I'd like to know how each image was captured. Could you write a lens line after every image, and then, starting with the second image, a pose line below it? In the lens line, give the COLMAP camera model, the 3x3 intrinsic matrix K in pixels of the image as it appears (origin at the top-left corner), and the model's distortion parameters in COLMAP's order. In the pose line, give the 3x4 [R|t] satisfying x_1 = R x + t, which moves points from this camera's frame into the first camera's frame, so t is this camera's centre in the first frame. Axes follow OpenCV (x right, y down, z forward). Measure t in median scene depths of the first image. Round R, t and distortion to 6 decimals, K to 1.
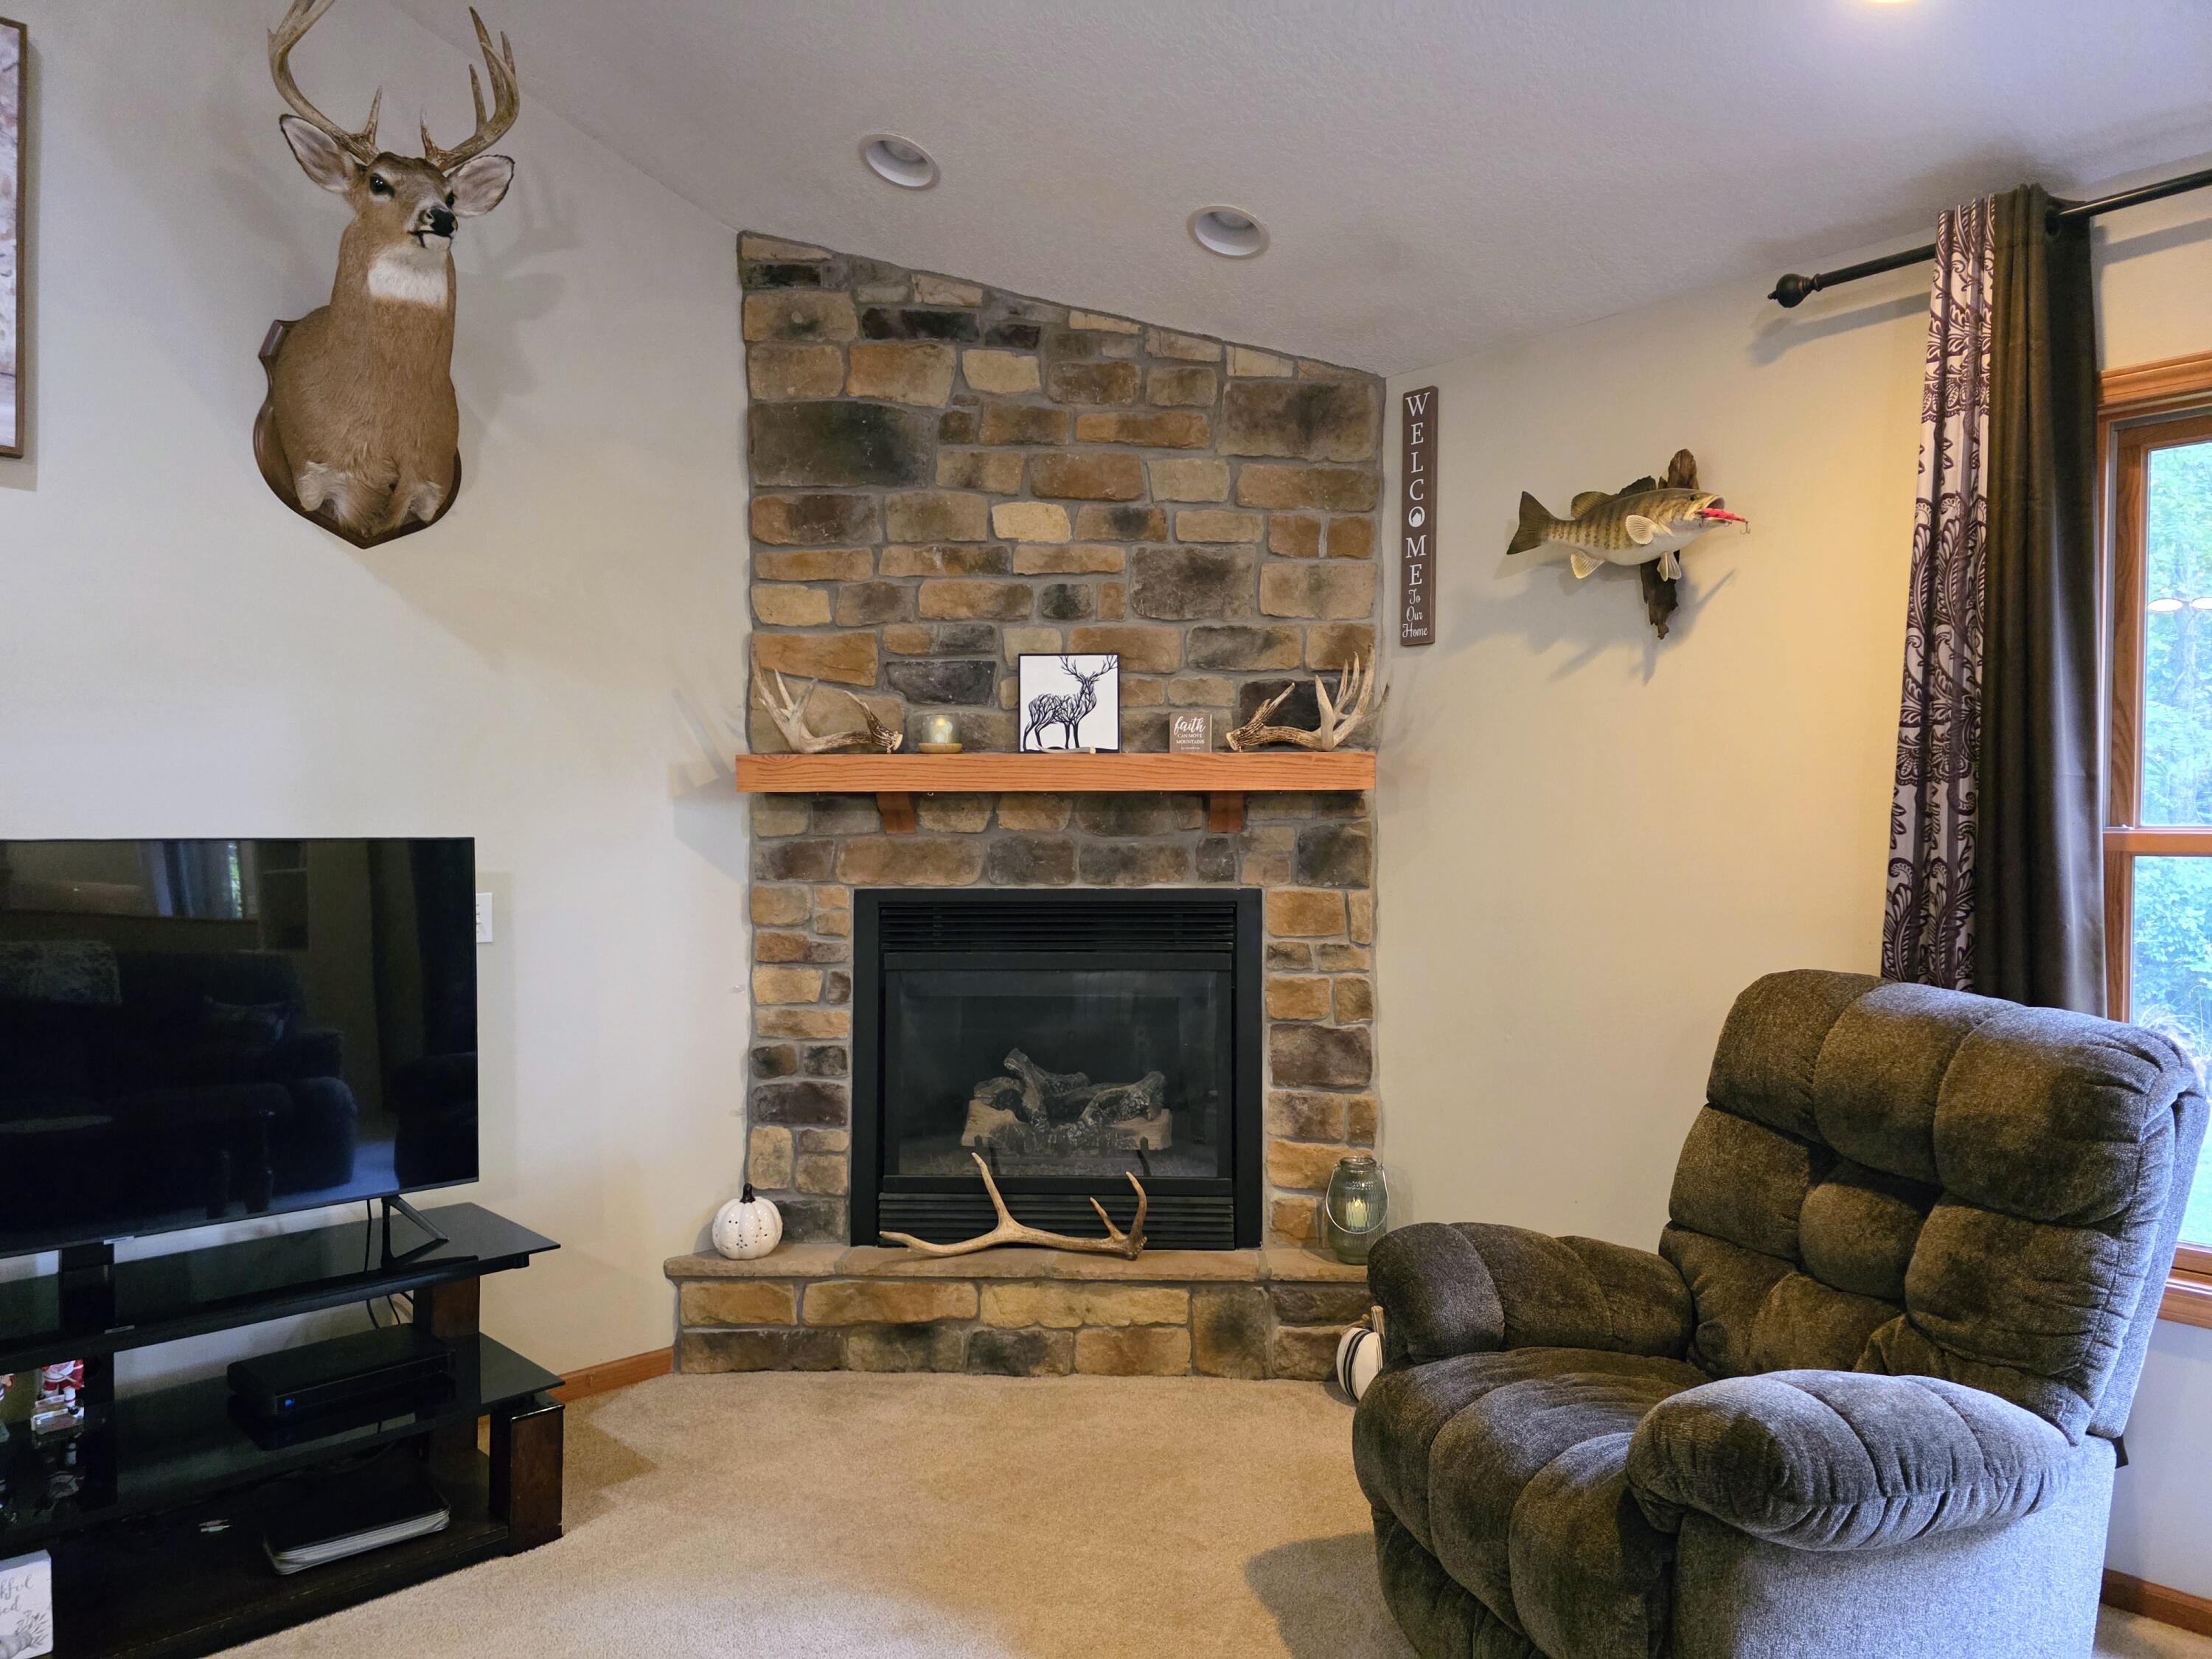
lens RADIAL K [[1493.5, 0, 1105.5], [0, 1493.5, 849.8], [0, 0, 1]] dist [0.117965, -0.151212]
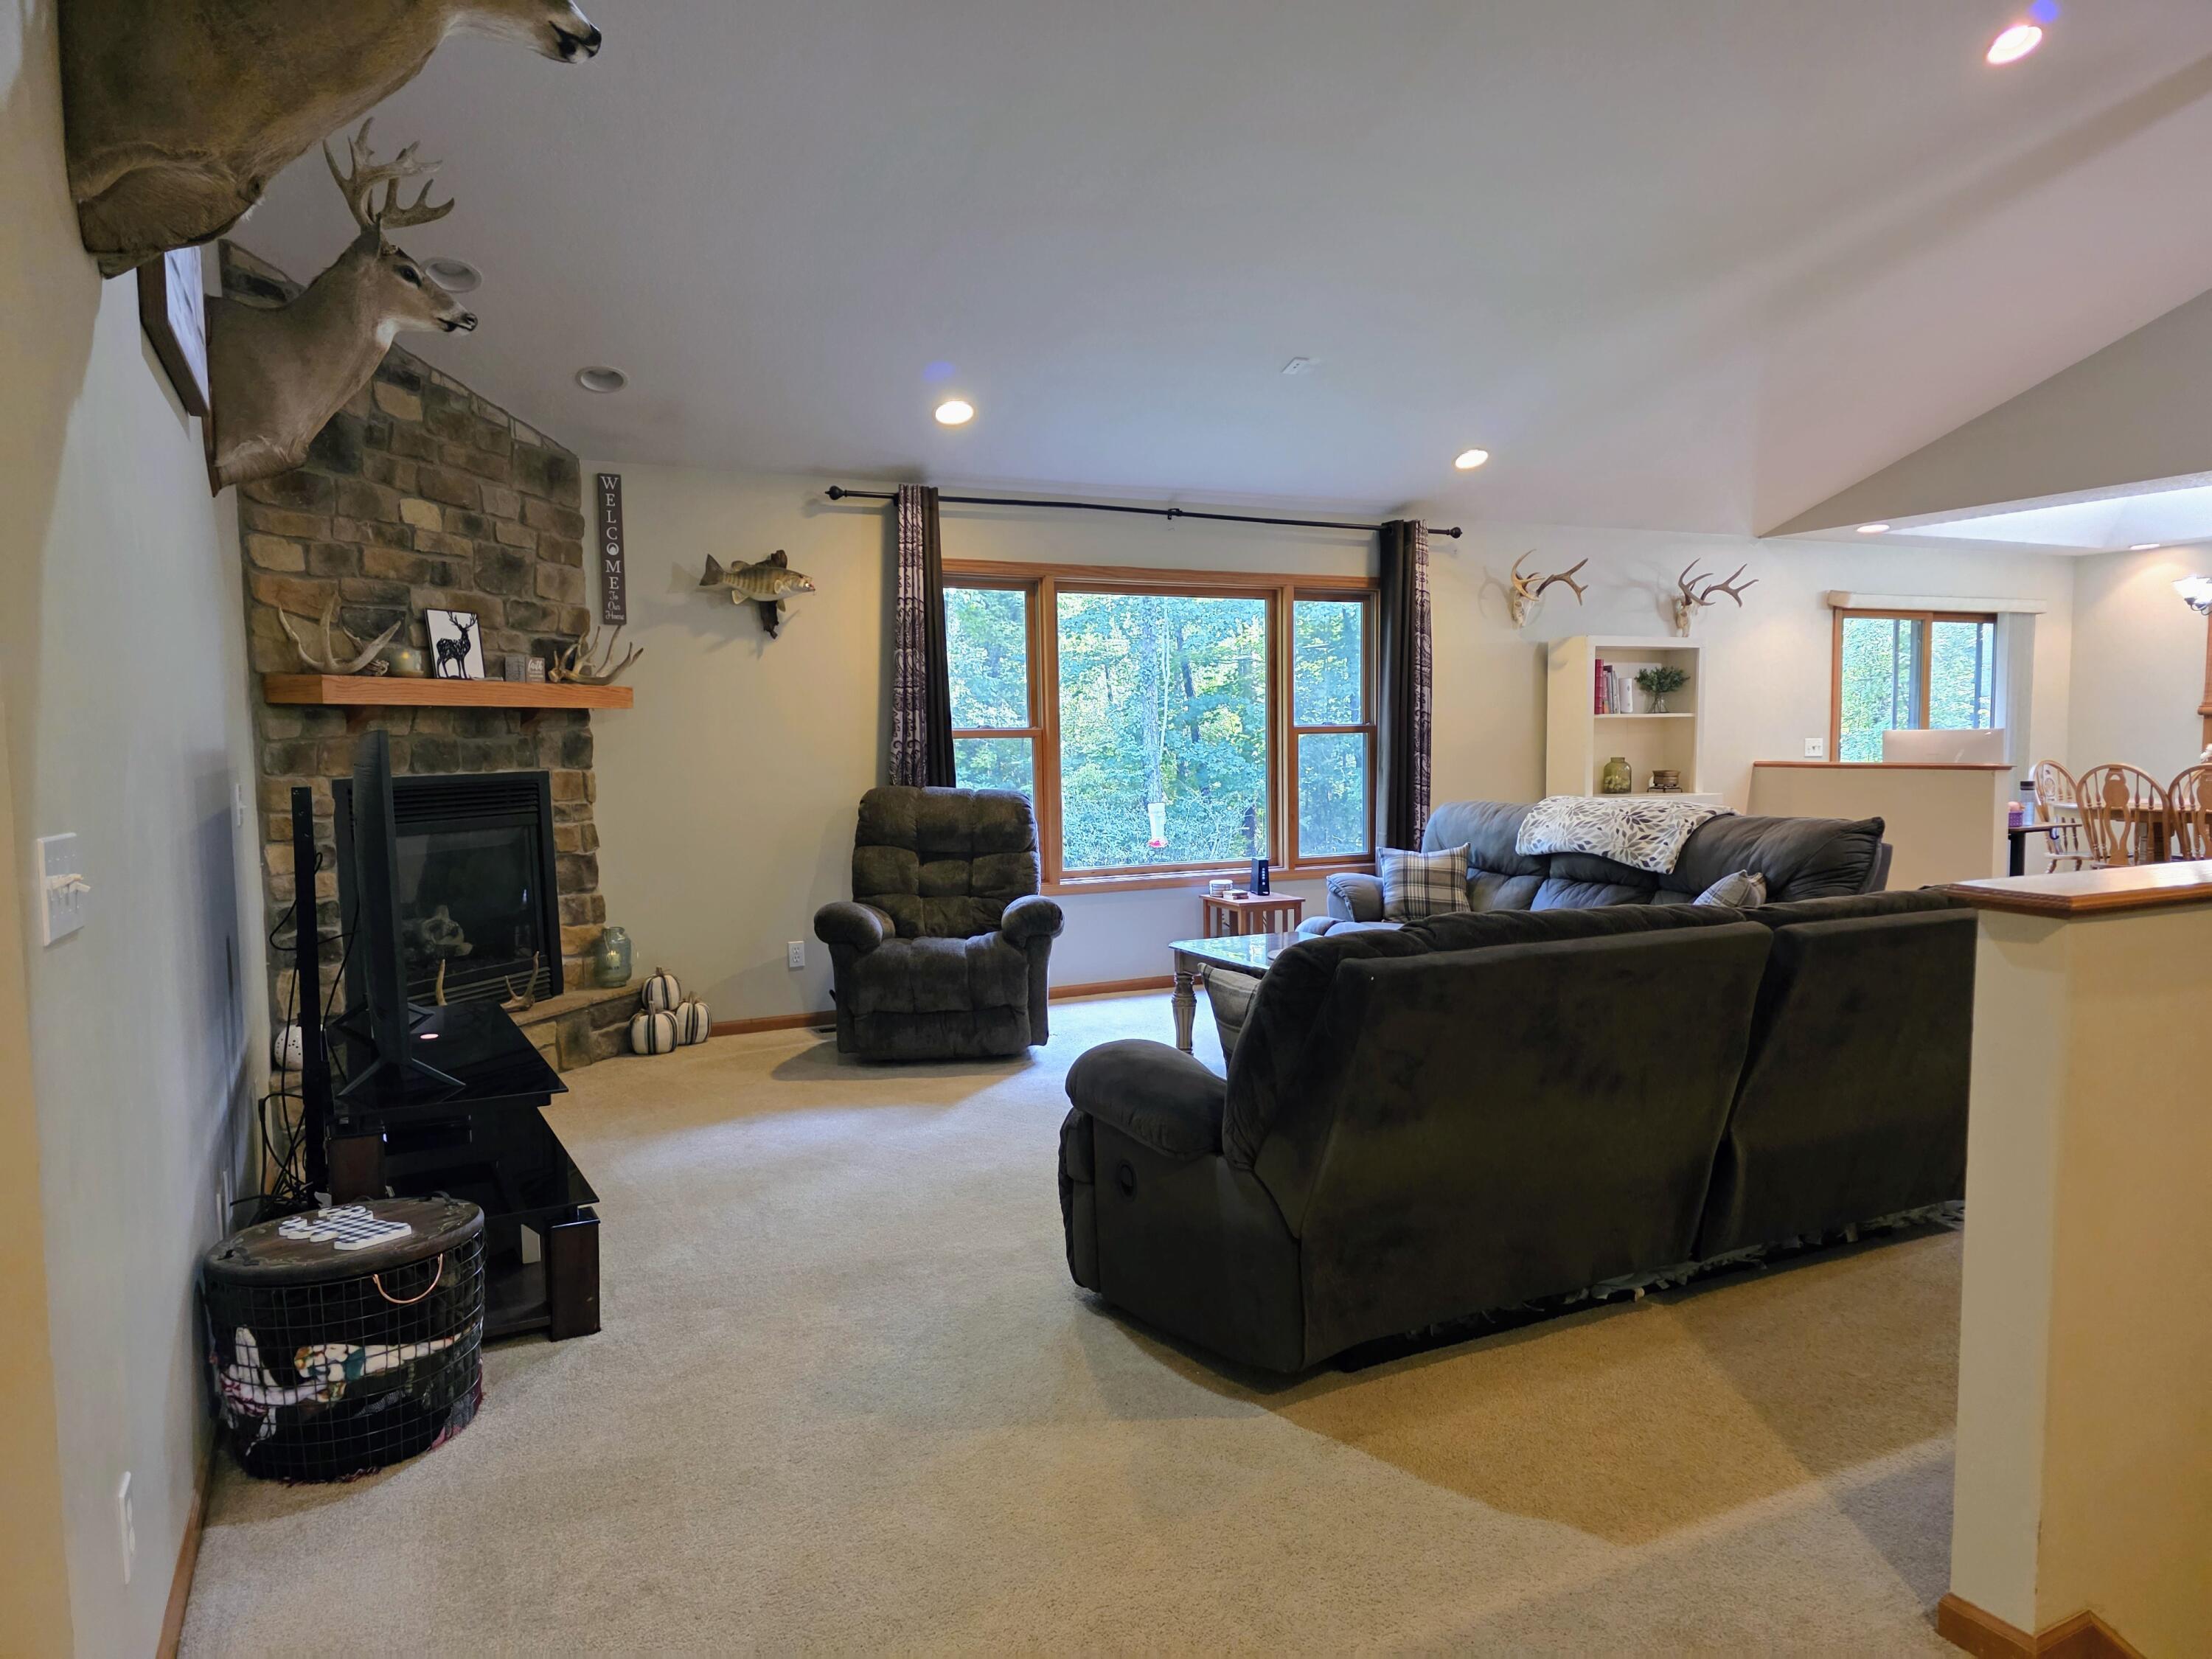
lens RADIAL K [[1493.5, 0, 1105.5], [0, 1493.5, 849.8], [0, 0, 1]] dist [0.117965, -0.151212]
pose [[0.284092, -0.076734, 0.955722, -1.263536], [0.035202, 0.996955, 0.069581, 0.018741], [-0.958151, 0.013876, 0.285928, -0.019636]]
